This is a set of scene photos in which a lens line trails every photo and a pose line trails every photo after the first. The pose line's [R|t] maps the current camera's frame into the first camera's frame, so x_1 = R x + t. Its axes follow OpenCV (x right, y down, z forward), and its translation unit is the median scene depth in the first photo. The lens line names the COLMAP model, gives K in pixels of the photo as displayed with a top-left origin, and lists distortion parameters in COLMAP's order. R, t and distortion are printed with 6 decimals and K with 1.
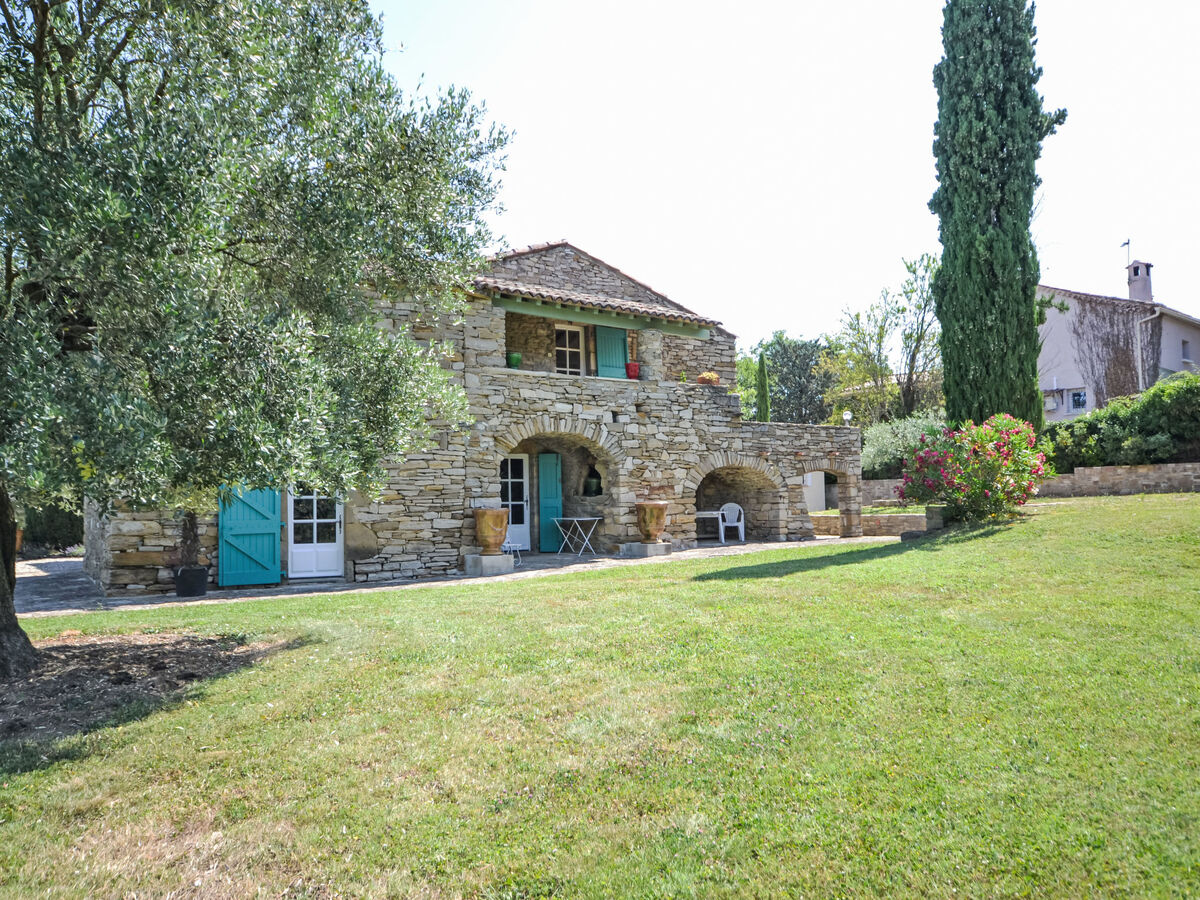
lens RADIAL K [[906.4, 0, 600.0], [0, 906.4, 450.0], [0, 0, 1]] dist [0.004751, 0.043038]
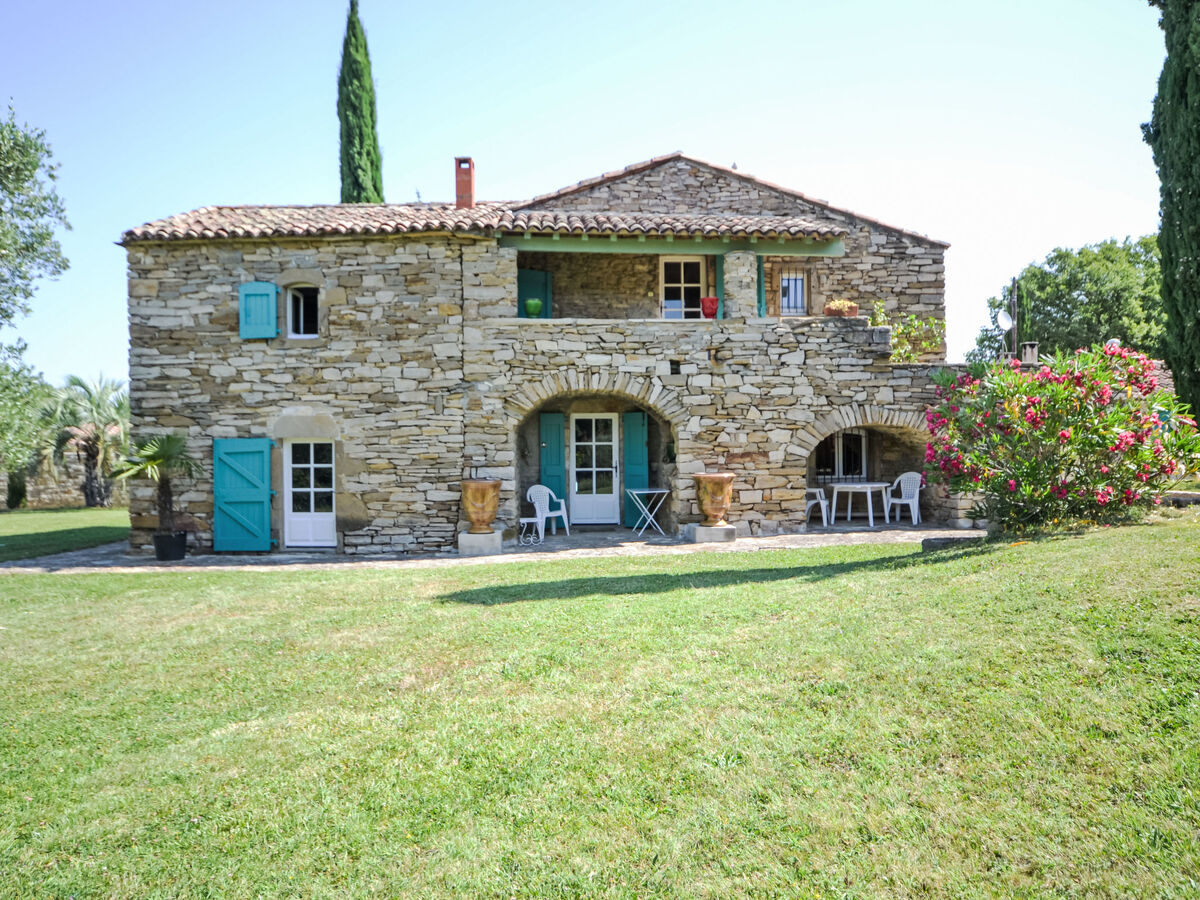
lens RADIAL K [[906.4, 0, 600.0], [0, 906.4, 450.0], [0, 0, 1]] dist [0.004751, 0.043038]
pose [[0.846342, 0.009925, -0.532547, 0.408451], [0.025218, 0.997958, 0.058677, -0.012646], [0.532042, -0.063091, 0.844364, 0.291093]]
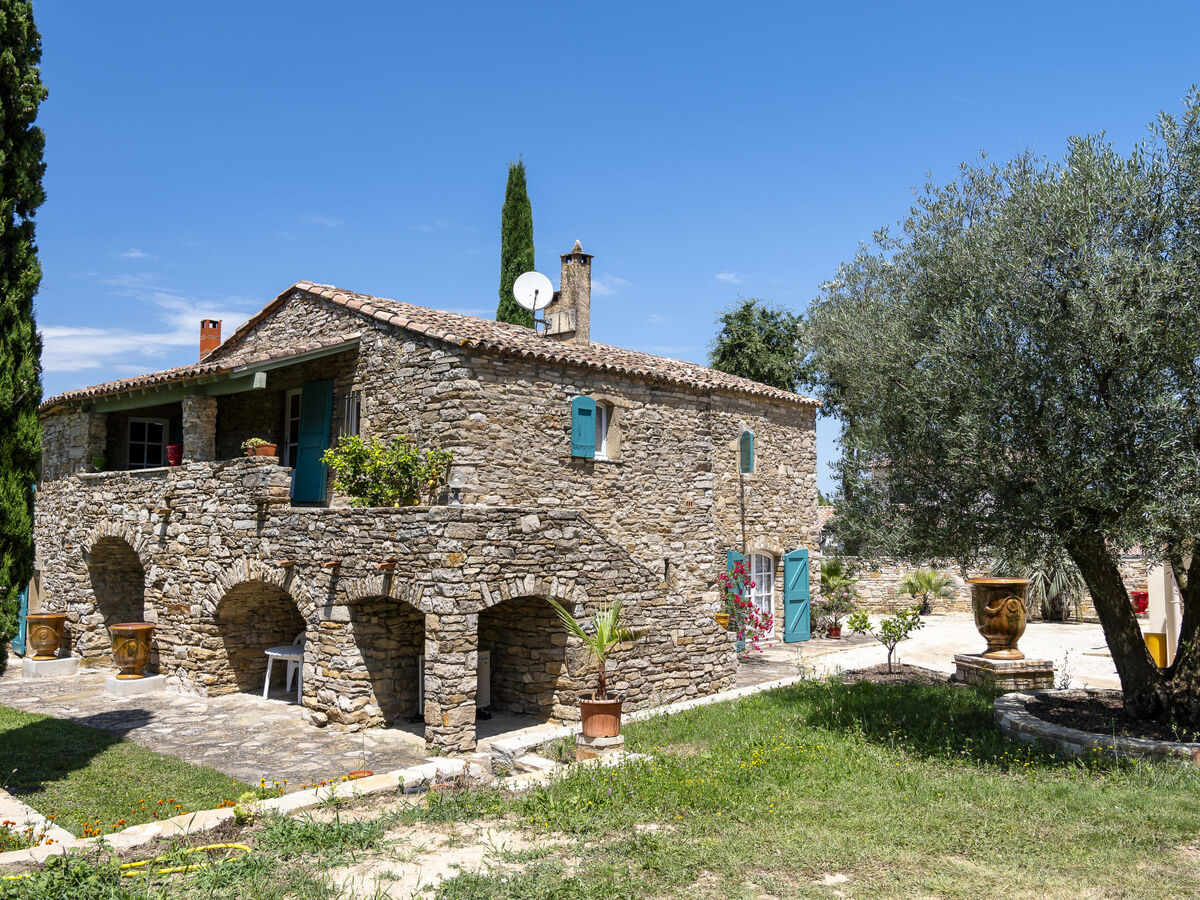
lens RADIAL K [[906.4, 0, 600.0], [0, 906.4, 450.0], [0, 0, 1]] dist [0.004751, 0.043038]
pose [[0.226426, -0.053767, -0.972543, 0.961863], [0.059459, 0.997376, -0.041297, -0.039039], [0.972212, -0.048476, 0.229028, 1.266826]]
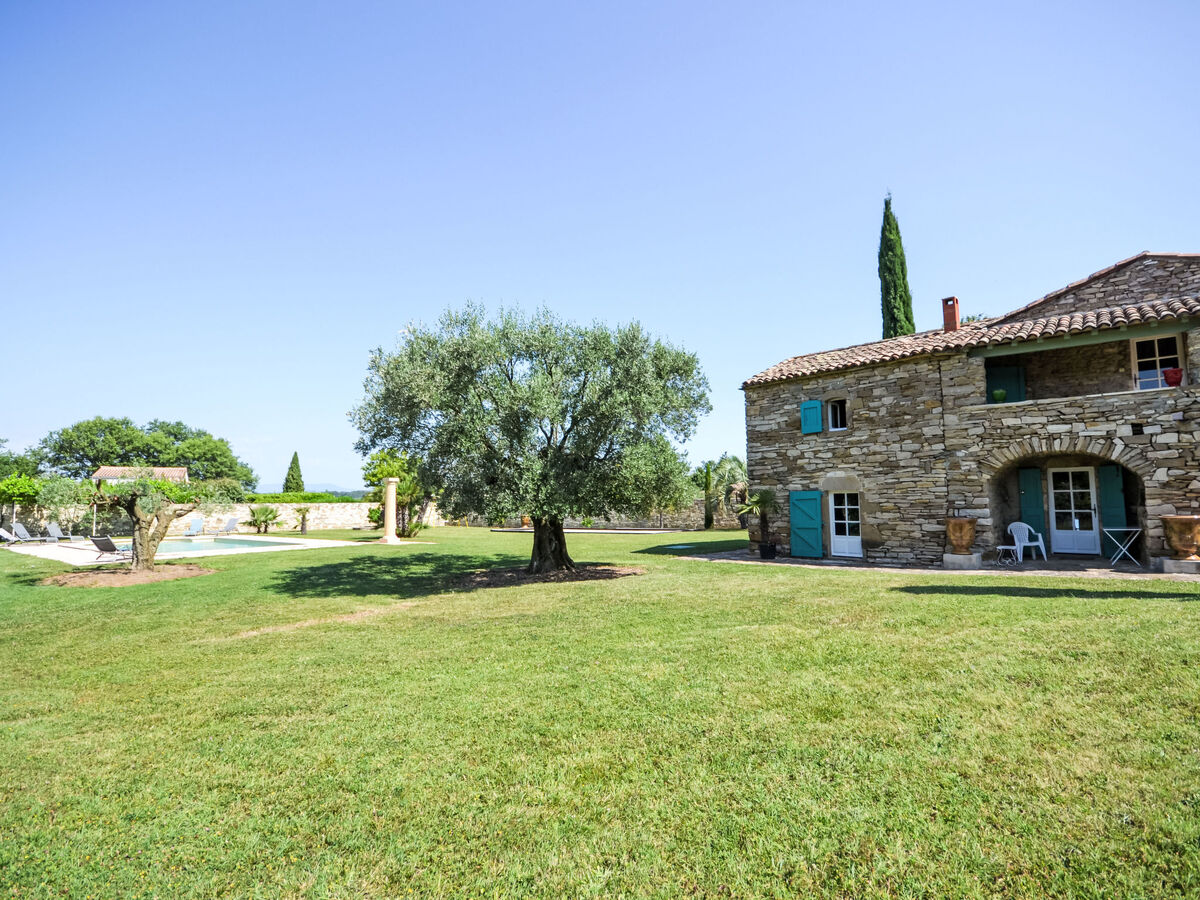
lens RADIAL K [[604.5, 0, 602.2], [0, 604.5, 455.2], [0, 0, 1]] dist [0.028095, -0.017964]
pose [[0.248952, -0.059008, -0.966717, 0.544411], [0.068896, 0.996693, -0.043095, -0.020195], [0.966062, -0.055874, 0.252194, 0.268755]]
